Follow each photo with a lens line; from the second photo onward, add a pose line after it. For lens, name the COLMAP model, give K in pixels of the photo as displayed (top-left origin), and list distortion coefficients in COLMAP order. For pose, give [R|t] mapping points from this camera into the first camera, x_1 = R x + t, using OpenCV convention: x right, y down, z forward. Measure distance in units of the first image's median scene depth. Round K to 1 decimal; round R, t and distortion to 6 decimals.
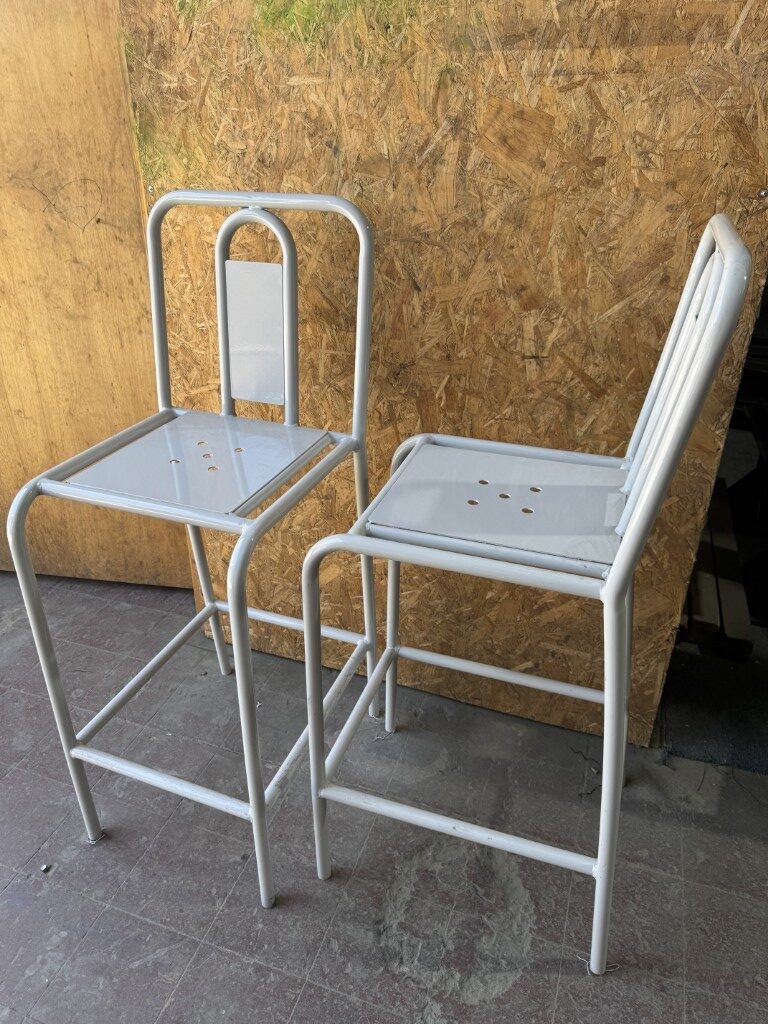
lens RADIAL K [[726.9, 0, 384.0], [0, 726.9, 512.0], [0, 0, 1]] dist [-0.001418, -0.009800]
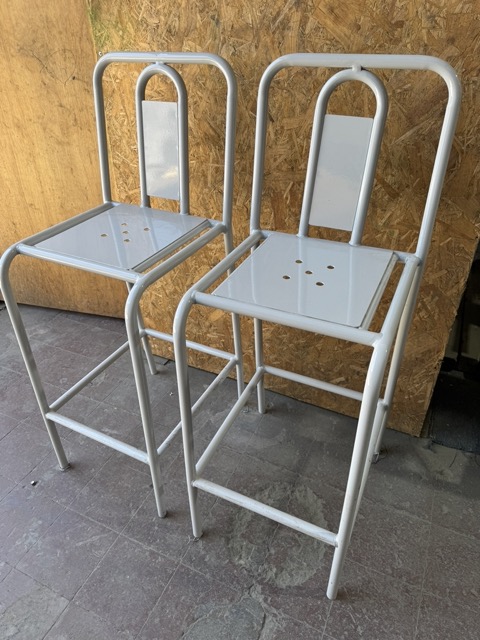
lens RADIAL K [[454.3, 0, 240.0], [0, 454.3, 320.0], [0, 0, 1]] dist [-0.001418, -0.009800]
pose [[0.994174, 0.044171, -0.098320, 0.088503], [-0.035349, 0.995339, 0.089730, 0.011222], [0.101825, -0.085732, 0.991101, 0.053199]]
